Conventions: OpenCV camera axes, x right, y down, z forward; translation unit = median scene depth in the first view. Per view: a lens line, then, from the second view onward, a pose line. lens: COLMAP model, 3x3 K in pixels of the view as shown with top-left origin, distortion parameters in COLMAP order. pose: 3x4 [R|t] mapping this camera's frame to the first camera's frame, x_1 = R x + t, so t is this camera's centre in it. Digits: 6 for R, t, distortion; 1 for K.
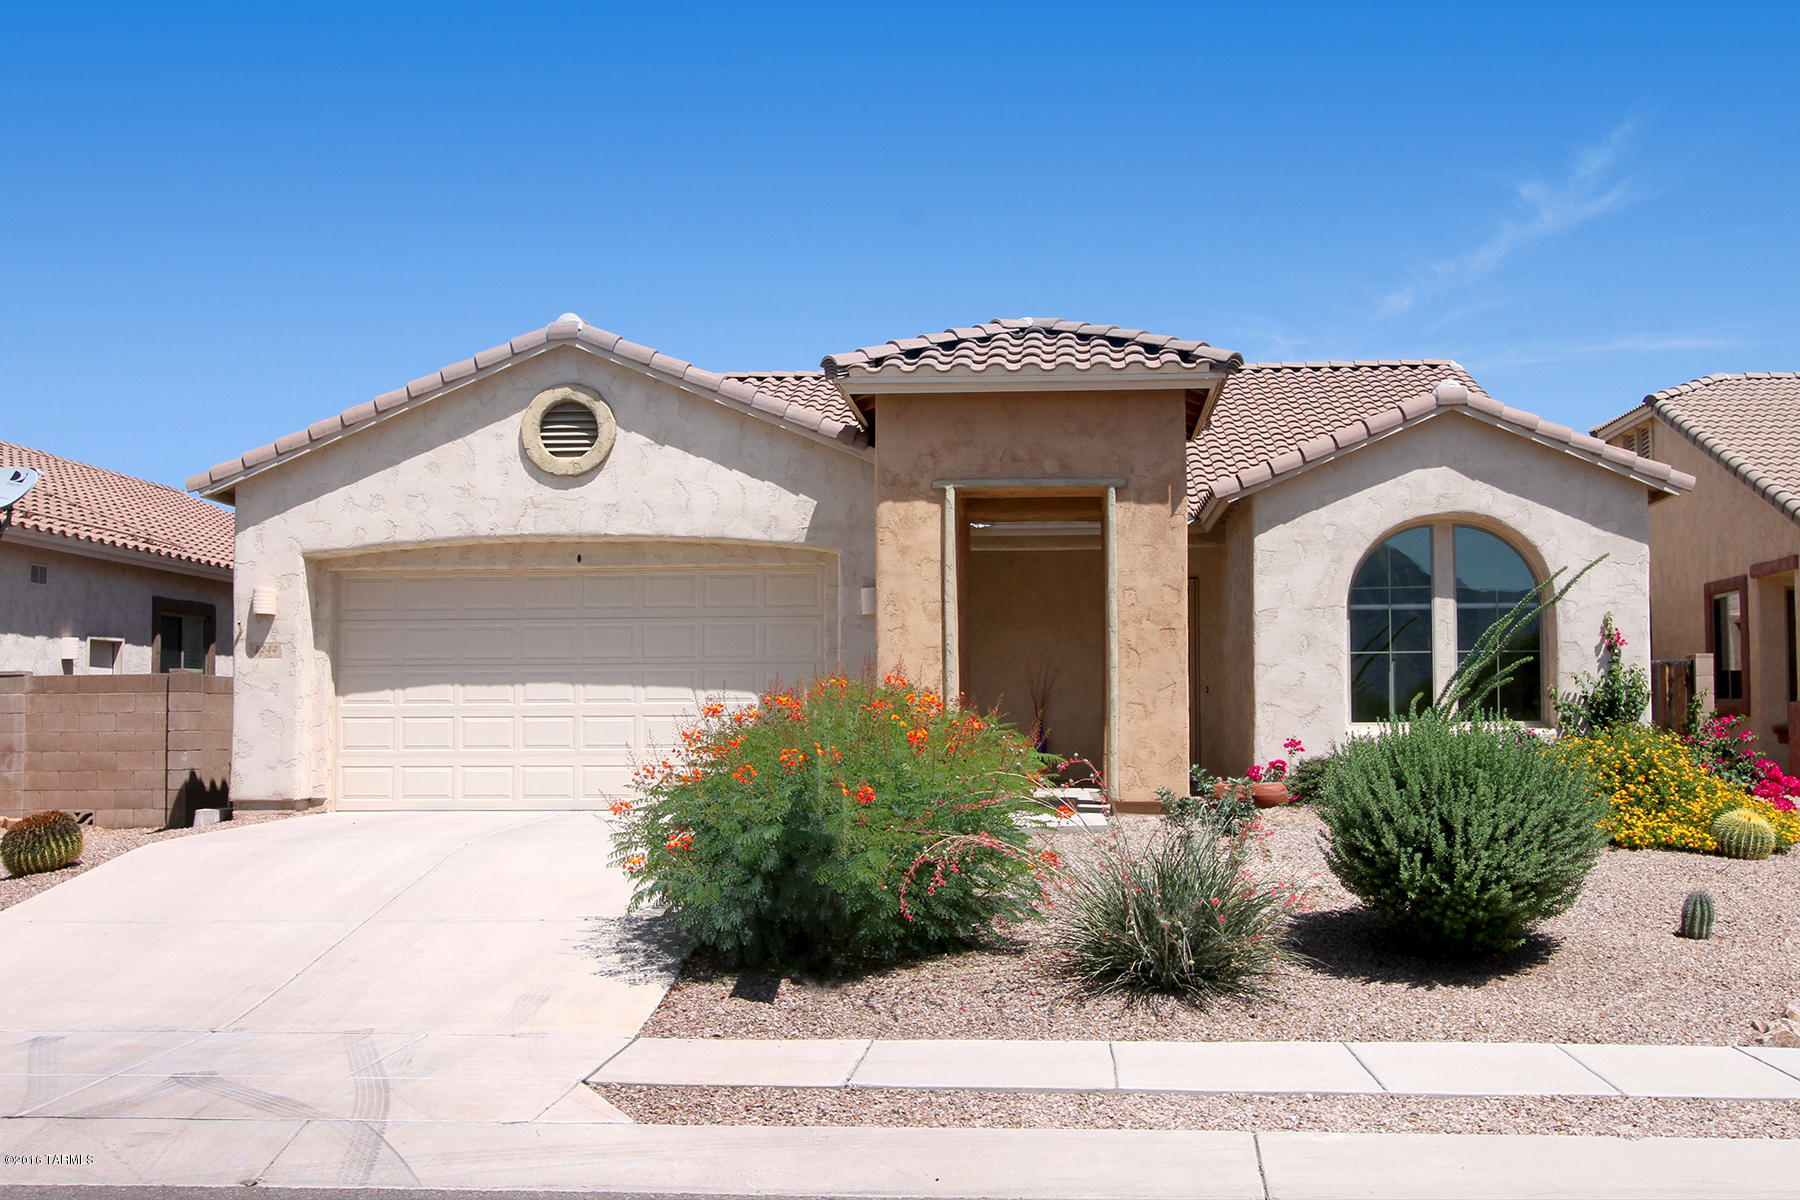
lens RADIAL K [[1828.2, 0, 895.1], [0, 1828.2, 600.2], [0, 0, 1]] dist [-0.005467, 0.000000]
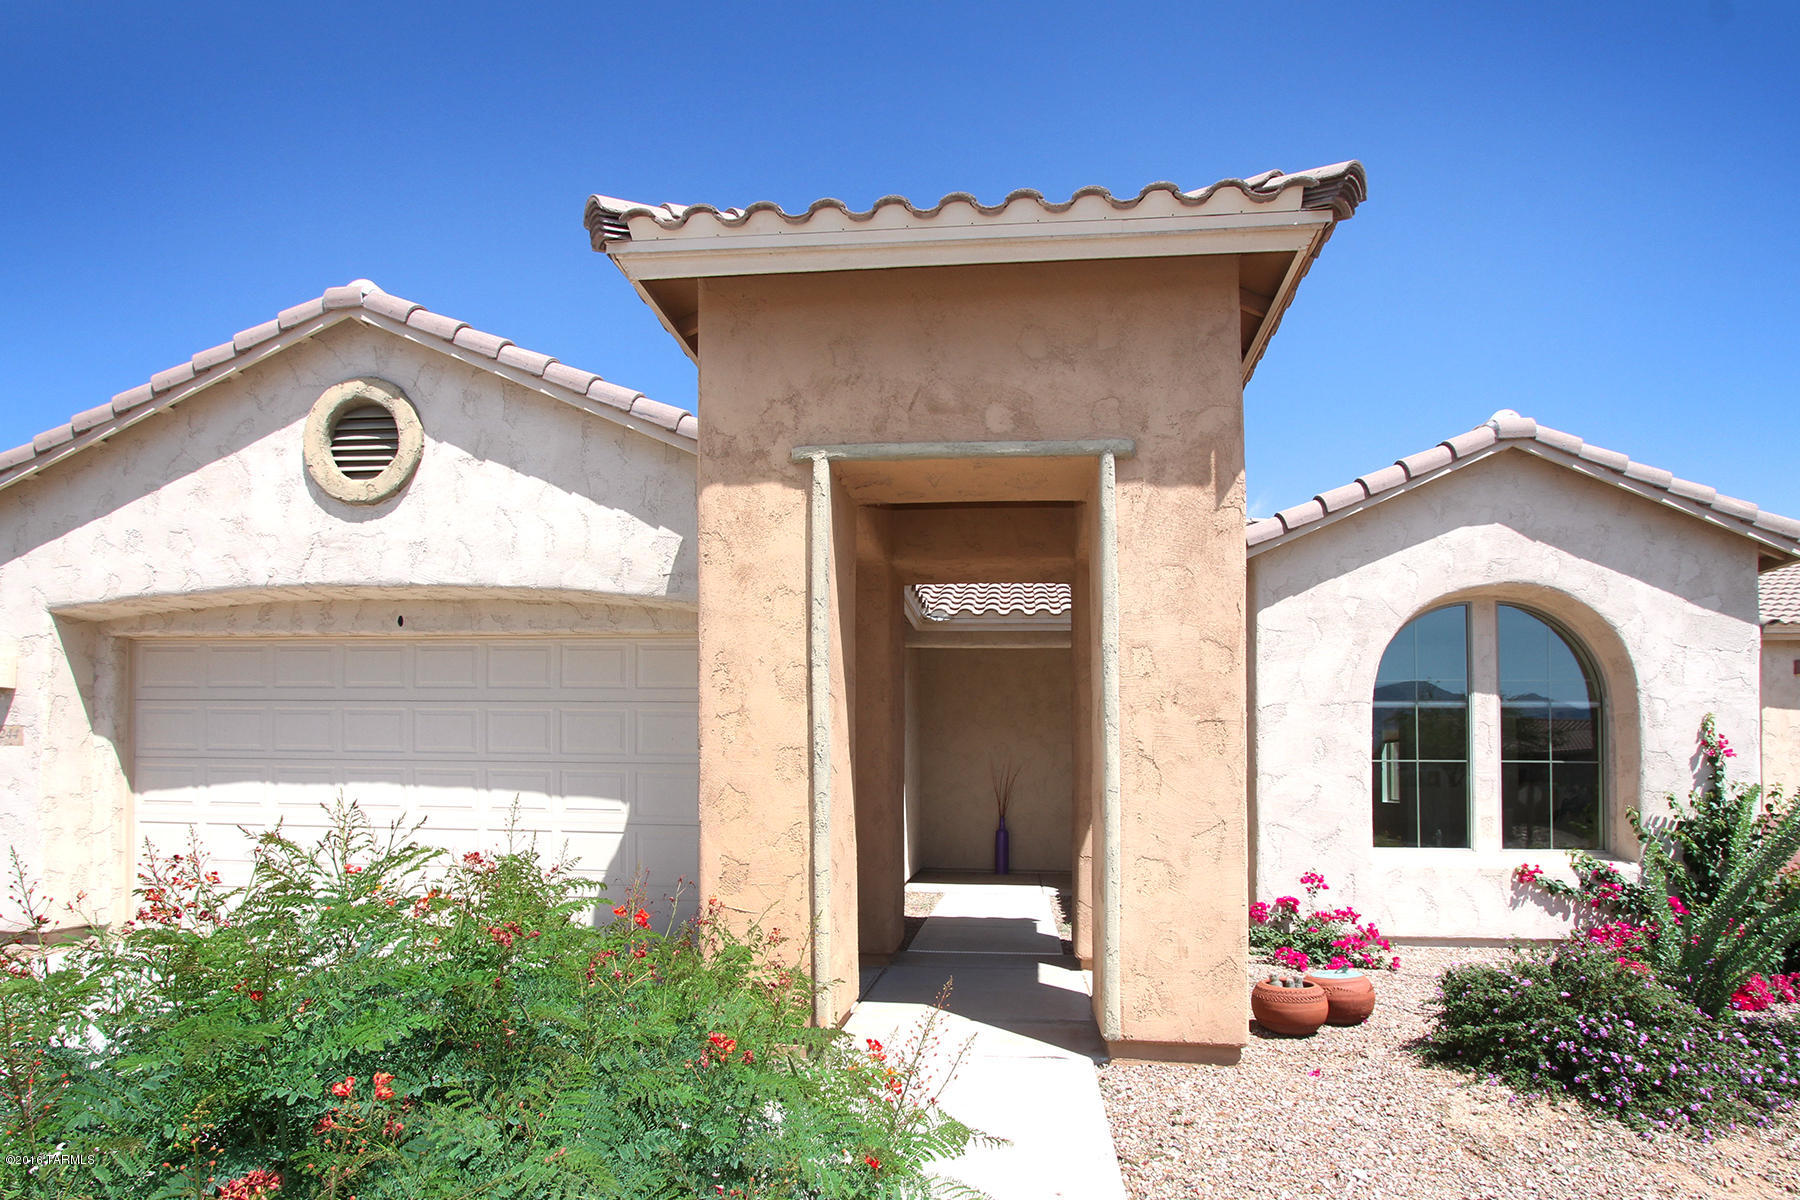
lens RADIAL K [[857.6, 0, 960.1], [0, 857.6, 539.2], [0, 0, 1]] dist [-0.020247, 0.007348]
pose [[0.999709, 0.019452, 0.014235, 0.060938], [-0.016061, 0.977916, -0.208379, 0.015133], [-0.017974, 0.208090, 0.977944, 0.650280]]
